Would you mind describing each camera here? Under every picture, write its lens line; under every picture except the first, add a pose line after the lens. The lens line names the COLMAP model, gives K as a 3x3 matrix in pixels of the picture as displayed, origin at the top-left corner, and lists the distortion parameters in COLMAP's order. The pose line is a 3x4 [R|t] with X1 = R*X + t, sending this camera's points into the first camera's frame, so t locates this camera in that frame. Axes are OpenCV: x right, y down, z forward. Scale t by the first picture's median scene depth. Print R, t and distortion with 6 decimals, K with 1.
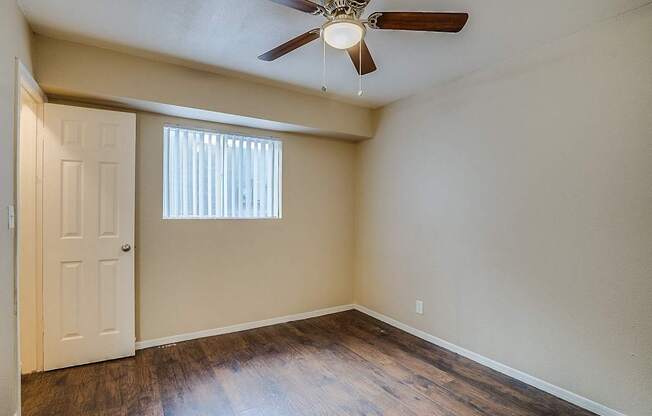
lens RADIAL K [[317.6, 0, 316.7], [0, 317.6, 209.1], [0, 0, 1]] dist [-0.016535, -0.000028]
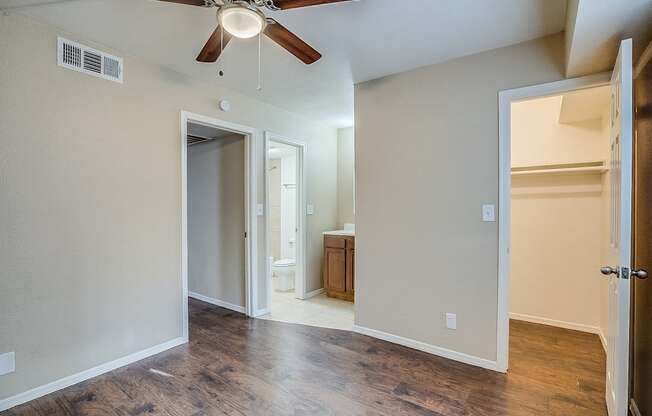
lens RADIAL K [[317.6, 0, 316.7], [0, 317.6, 209.1], [0, 0, 1]] dist [-0.016535, -0.000028]
pose [[-0.926305, -0.005512, -0.376734, 0.159242], [-0.010915, 0.999866, 0.012208, 0.002929], [0.376616, 0.015421, -0.926241, 1.324290]]
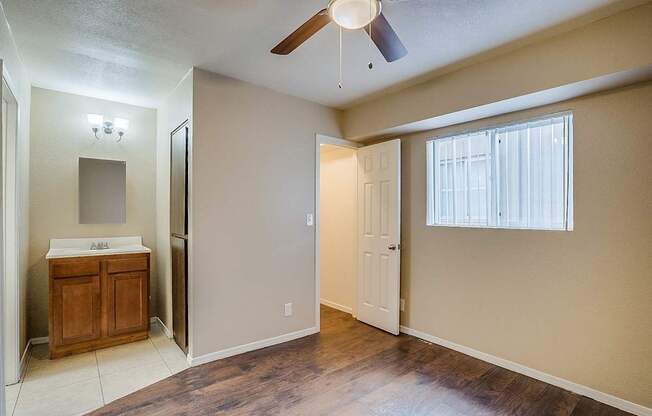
lens RADIAL K [[316.6, 0, 331.4], [0, 316.6, 216.9], [0, 0, 1]] dist [-0.020276, 0.000074]
pose [[0.158570, -0.005101, -0.987335, 0.602958], [-0.013069, 0.999888, -0.007265, 0.015438], [0.987261, 0.014056, 0.158486, 0.547512]]
